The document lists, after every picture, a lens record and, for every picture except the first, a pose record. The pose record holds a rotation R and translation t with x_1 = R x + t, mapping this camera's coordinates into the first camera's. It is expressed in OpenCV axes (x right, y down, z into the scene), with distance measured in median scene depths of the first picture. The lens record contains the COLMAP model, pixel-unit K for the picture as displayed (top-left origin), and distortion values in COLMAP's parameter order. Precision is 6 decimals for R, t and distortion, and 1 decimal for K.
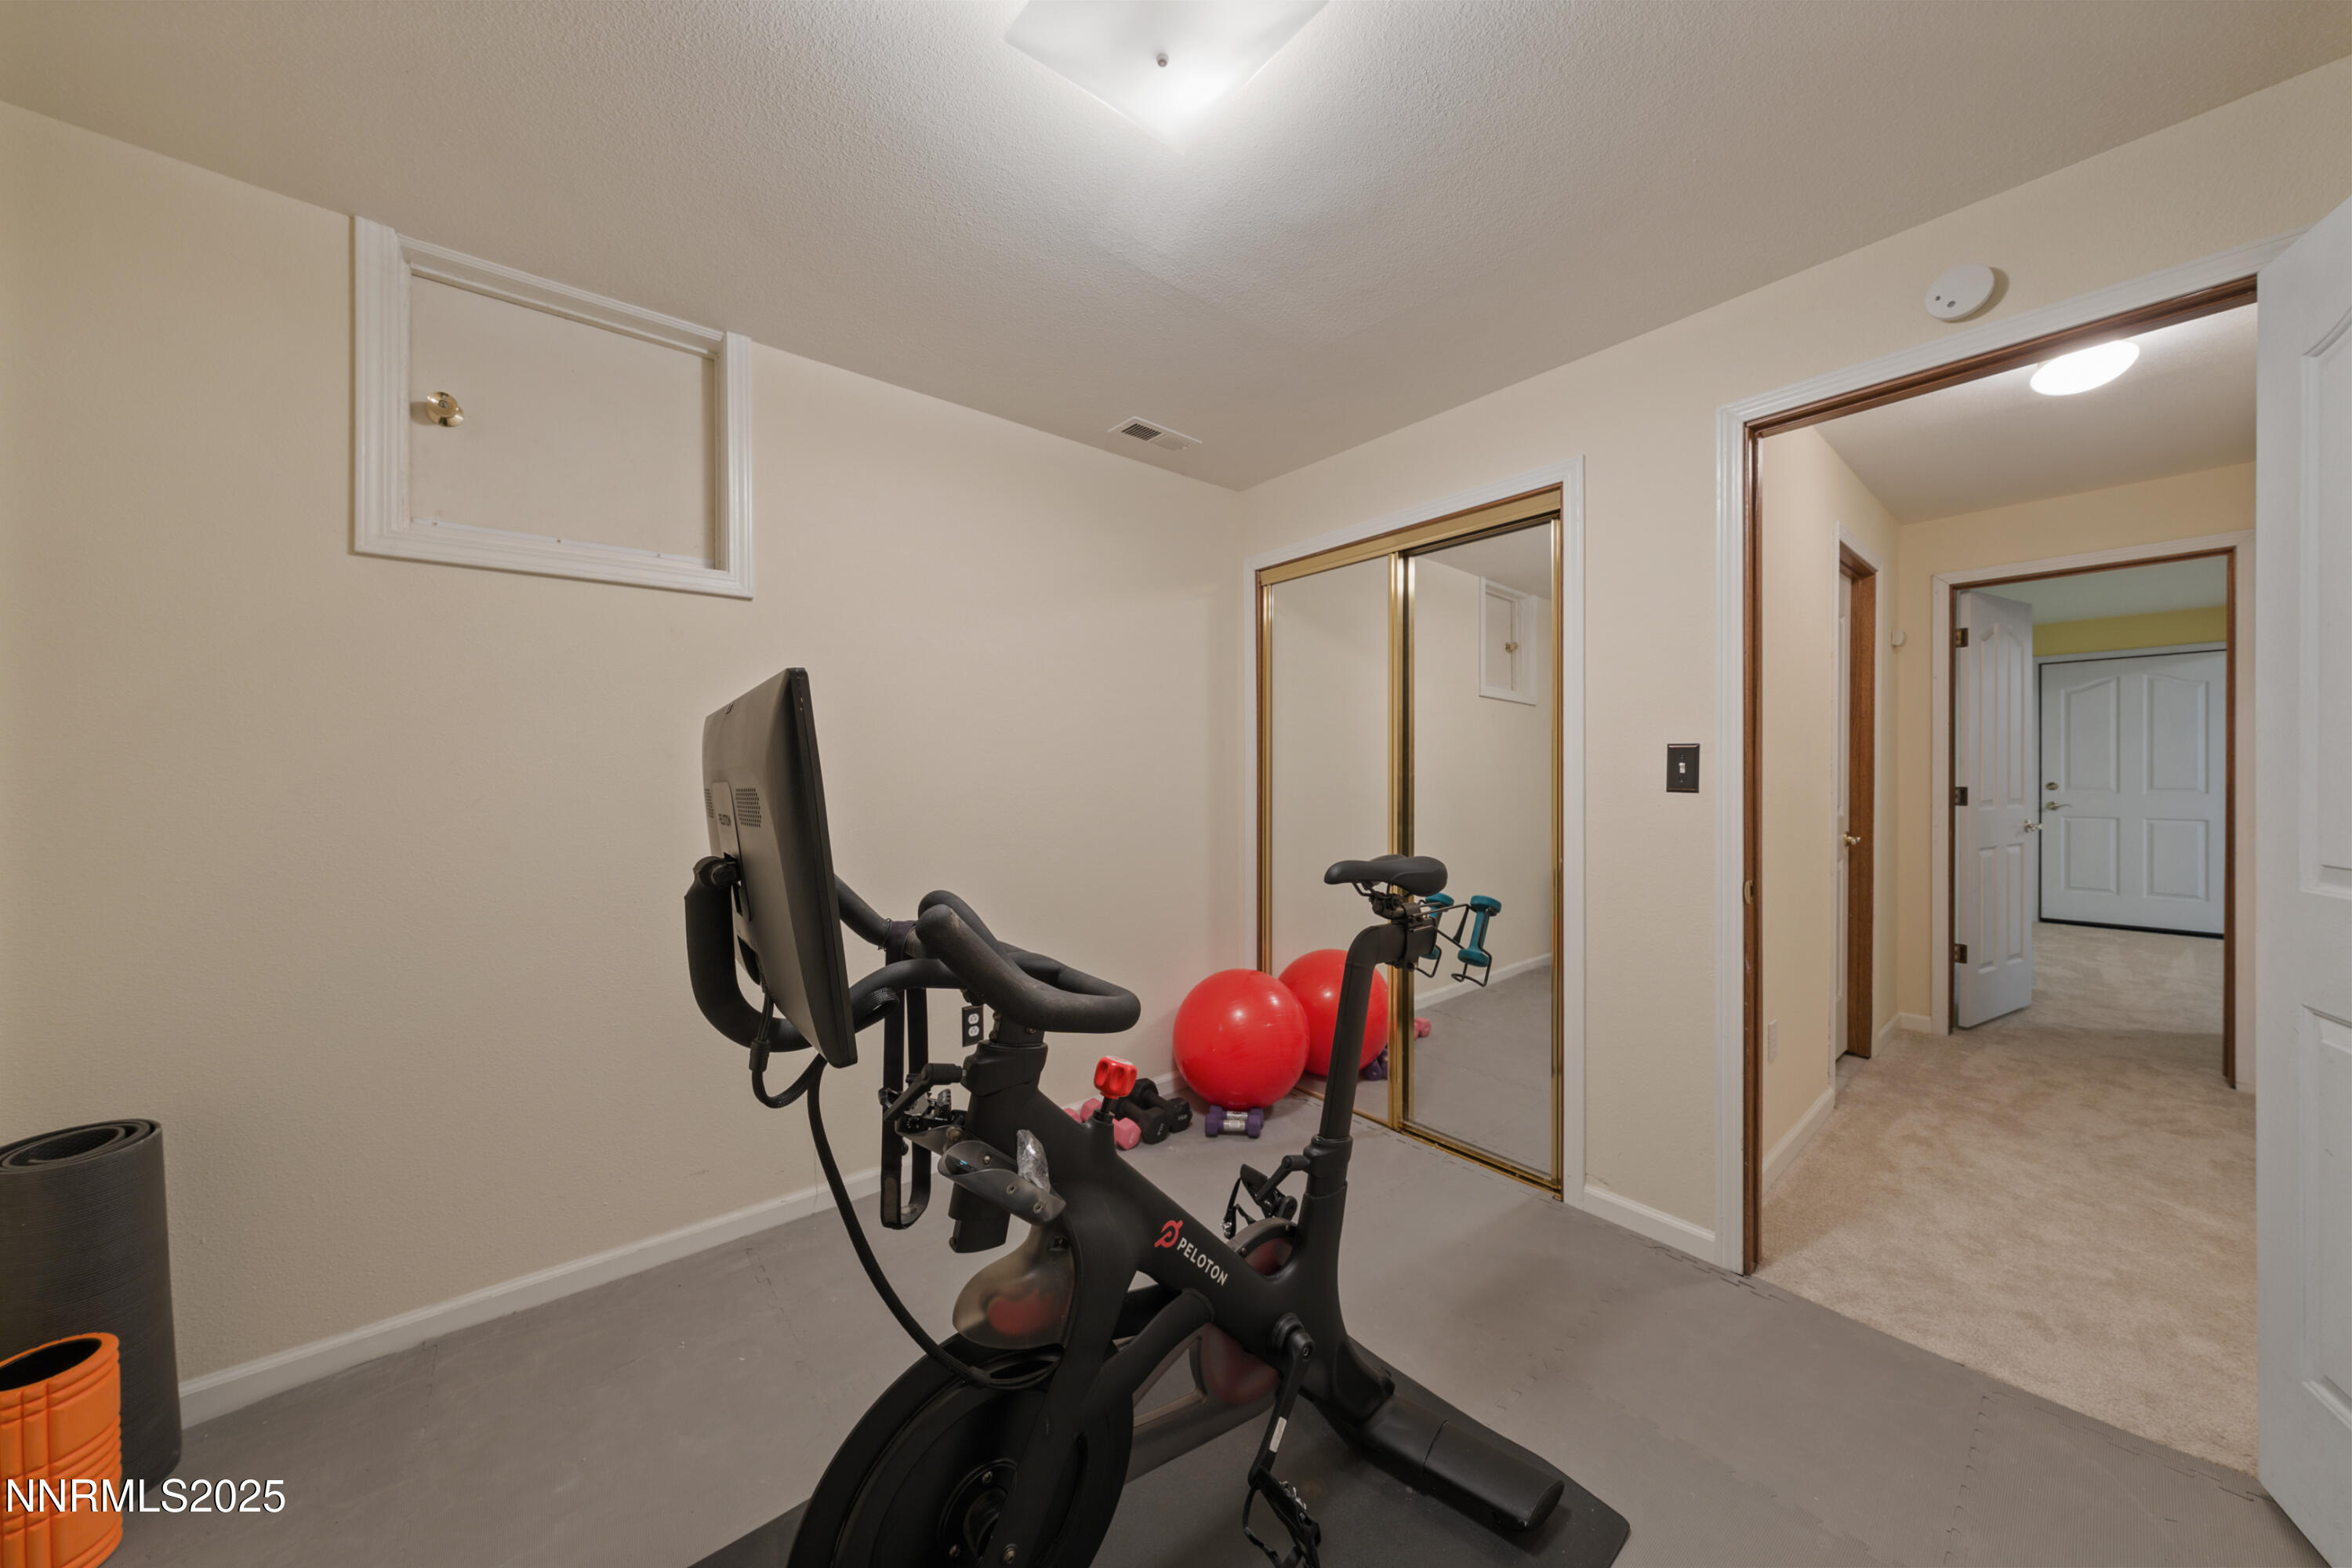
lens RADIAL K [[796.7, 0, 1161.1], [0, 796.7, 780.8], [0, 0, 1]] dist [-0.000555, 0.000301]
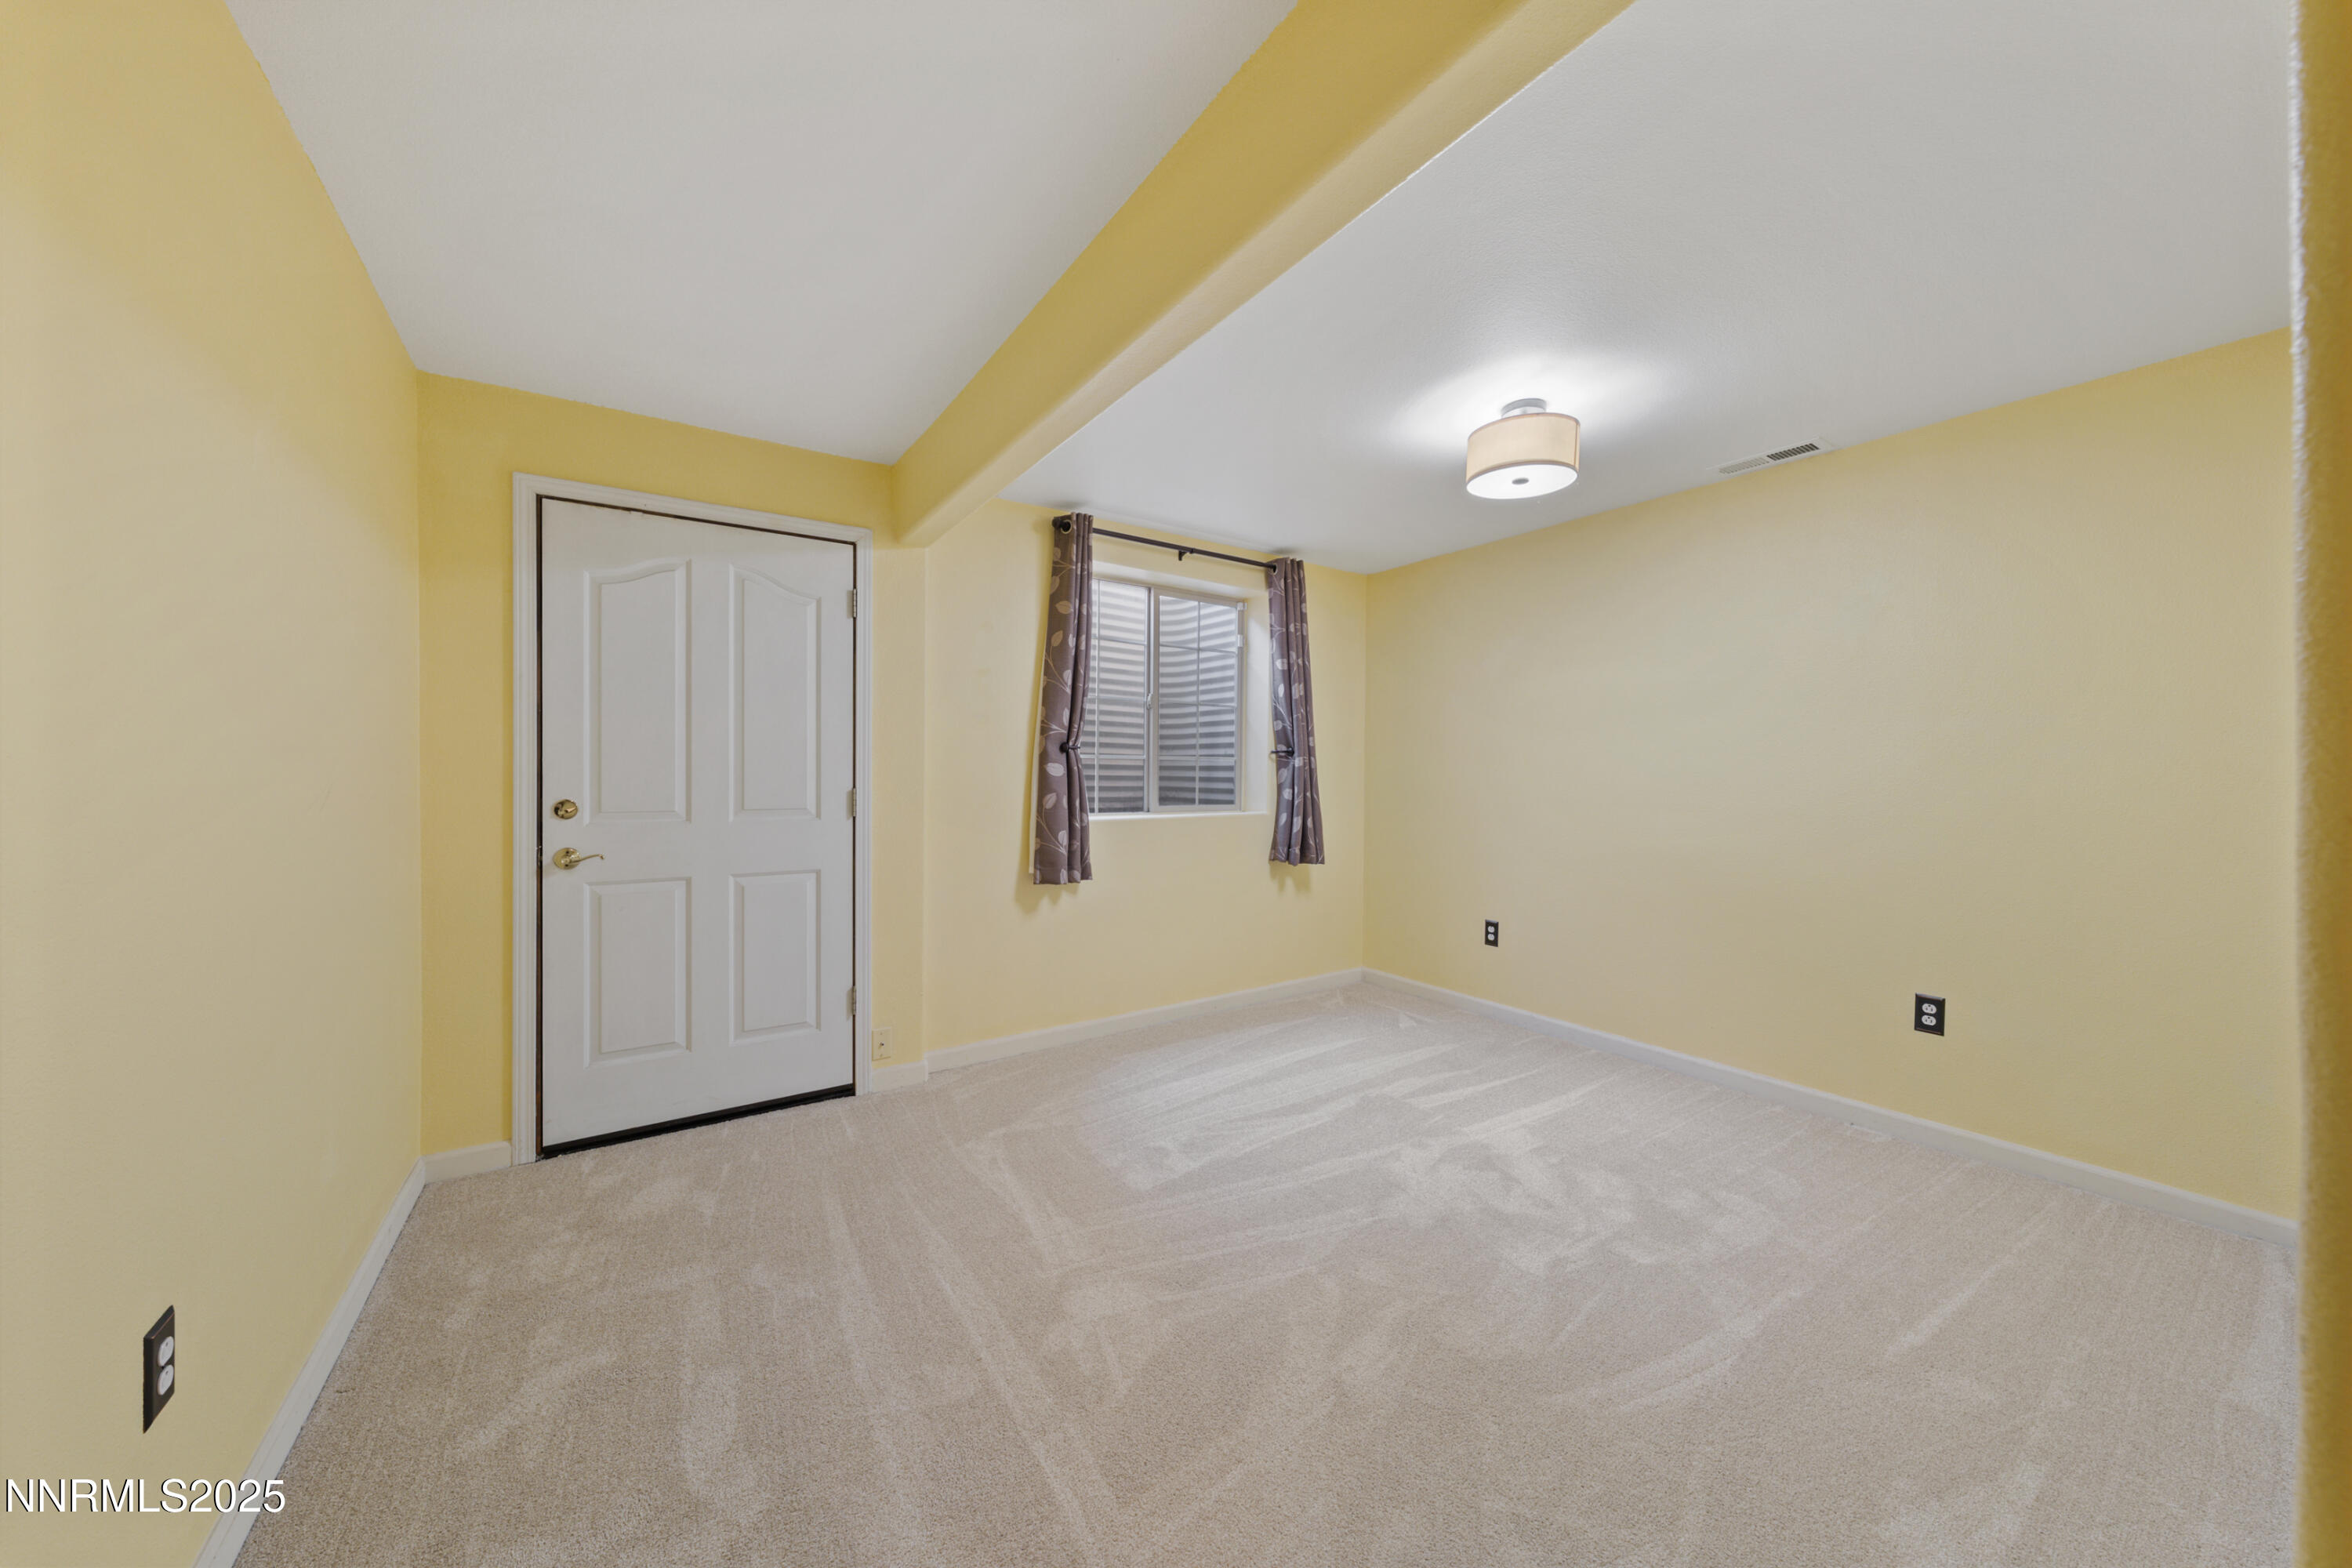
lens RADIAL K [[796.7, 0, 1163.7], [0, 796.7, 776.8], [0, 0, 1]] dist [-0.000555, 0.000301]
pose [[0.089456, -0.007938, 0.995959, 0.756522], [-0.004561, 0.999954, 0.008379, -0.014644], [-0.995980, -0.005292, 0.089416, 0.673308]]
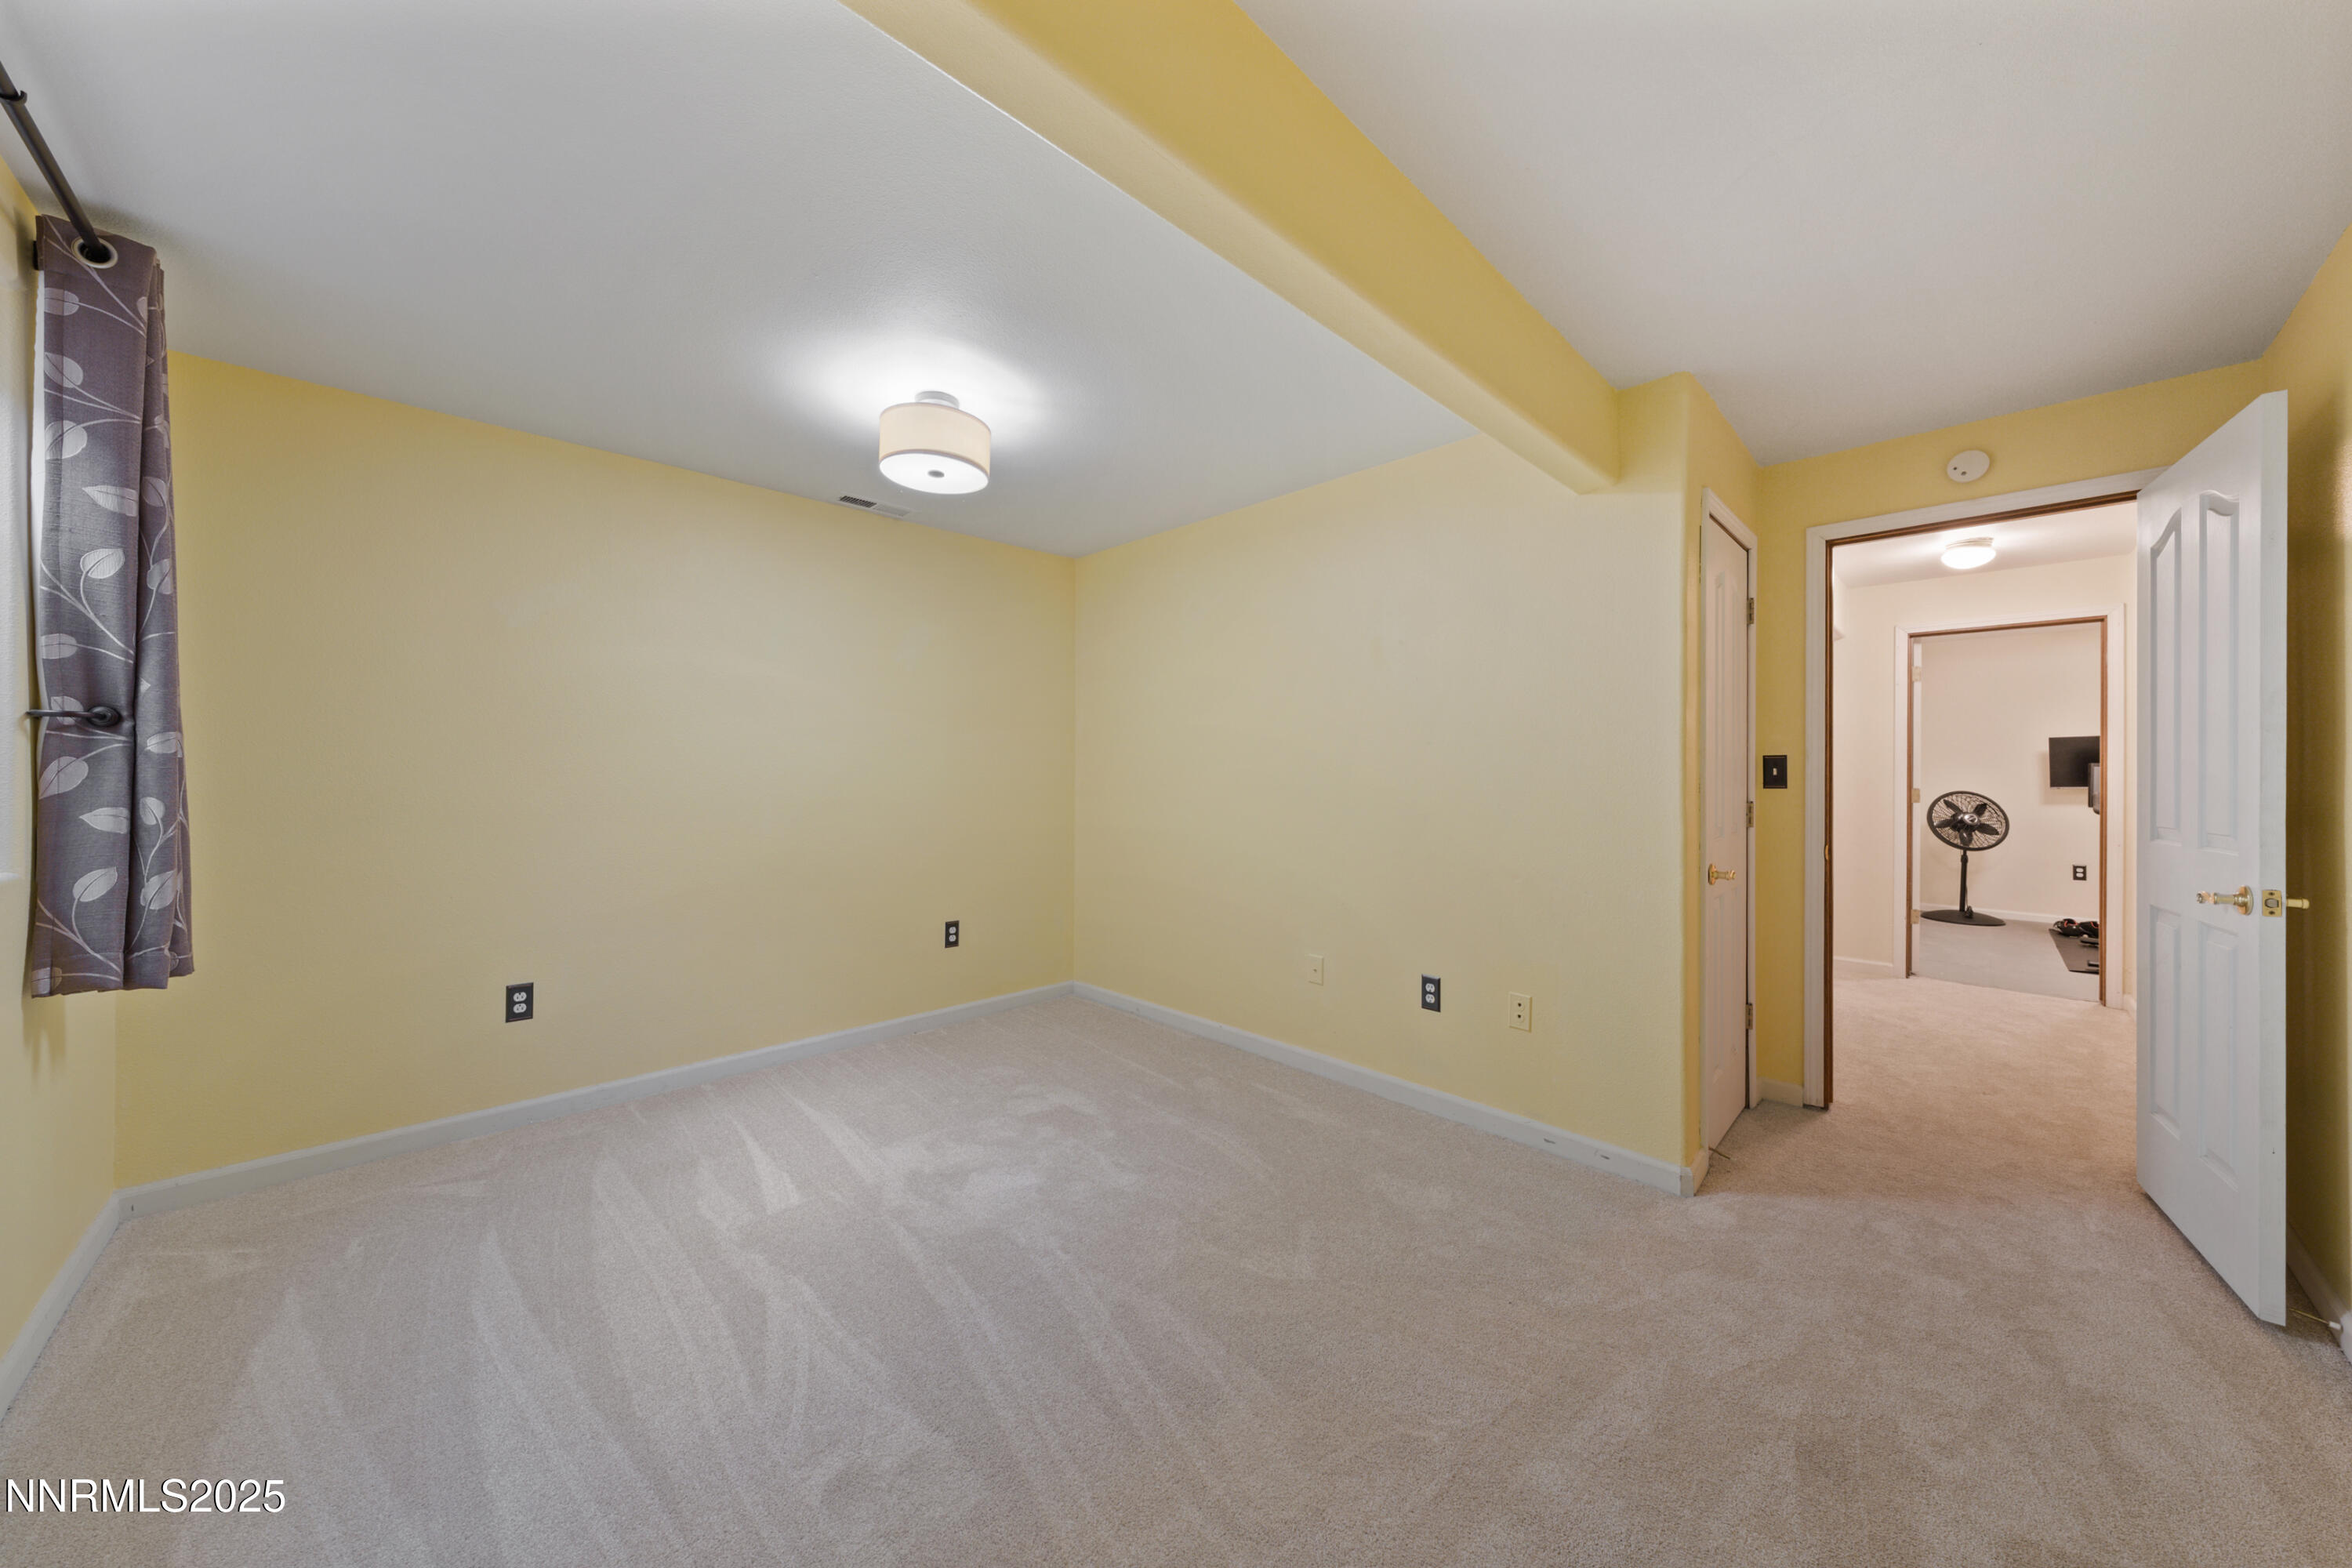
lens RADIAL K [[796.7, 0, 1167.9], [0, 796.7, 773.5], [0, 0, 1]] dist [-0.000555, 0.000301]
pose [[-0.995705, -0.004497, -0.092476, 3.013196], [-0.004300, 0.999988, -0.002334, 0.005439], [0.092486, -0.001926, -0.995712, 2.409491]]
